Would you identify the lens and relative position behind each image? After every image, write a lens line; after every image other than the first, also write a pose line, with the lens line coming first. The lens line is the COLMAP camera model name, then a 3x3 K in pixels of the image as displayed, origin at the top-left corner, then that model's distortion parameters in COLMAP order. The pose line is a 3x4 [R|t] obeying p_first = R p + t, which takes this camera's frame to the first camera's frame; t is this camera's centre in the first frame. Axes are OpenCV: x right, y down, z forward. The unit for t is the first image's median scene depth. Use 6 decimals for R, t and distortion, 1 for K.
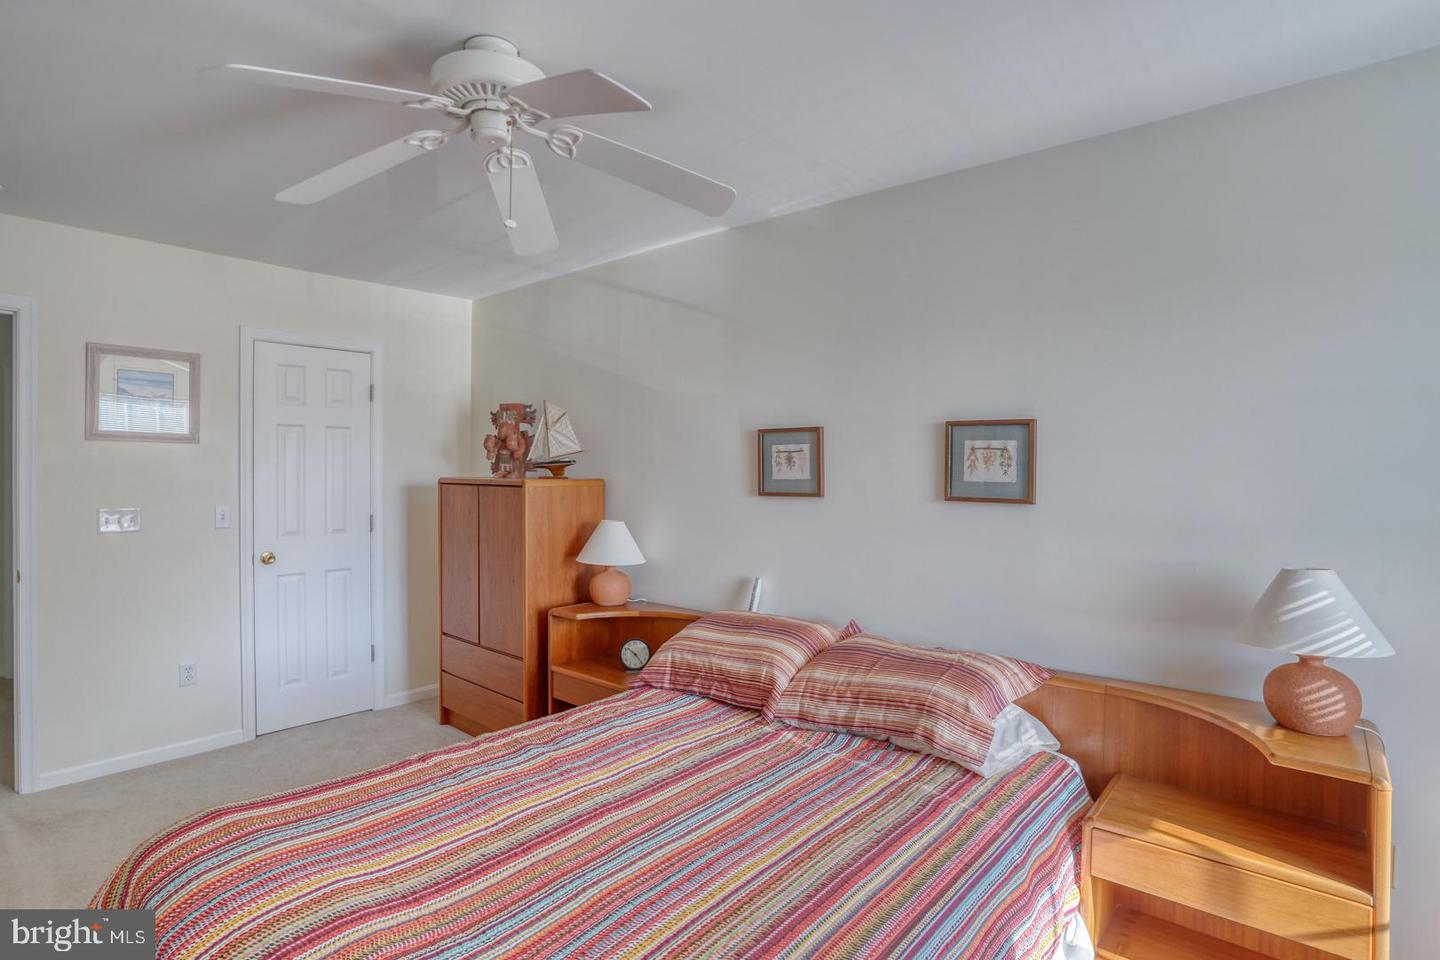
lens RADIAL K [[742.4, 0, 718.3], [0, 742.4, 477.9], [0, 0, 1]] dist [-0.036930, 0.022944]
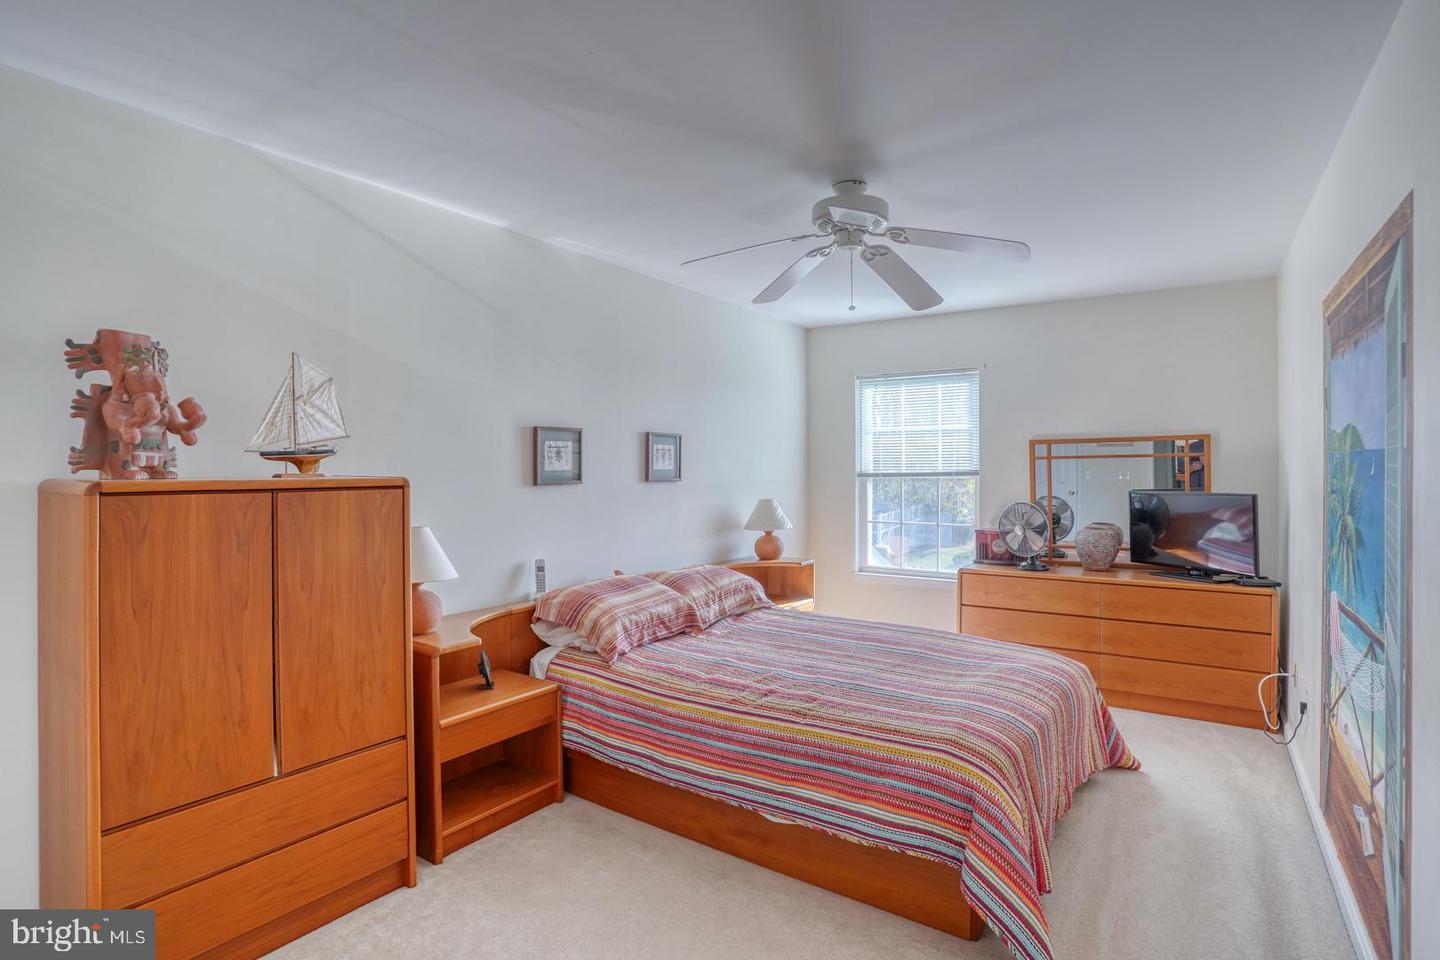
lens RADIAL K [[742.4, 0, 713.8], [0, 742.4, 470.4], [0, 0, 1]] dist [-0.036930, 0.022944]
pose [[-0.115591, -0.011075, 0.993235, -1.100986], [0.013172, 0.999833, 0.012682, -0.010410], [-0.993210, 0.014549, -0.115425, 0.886170]]
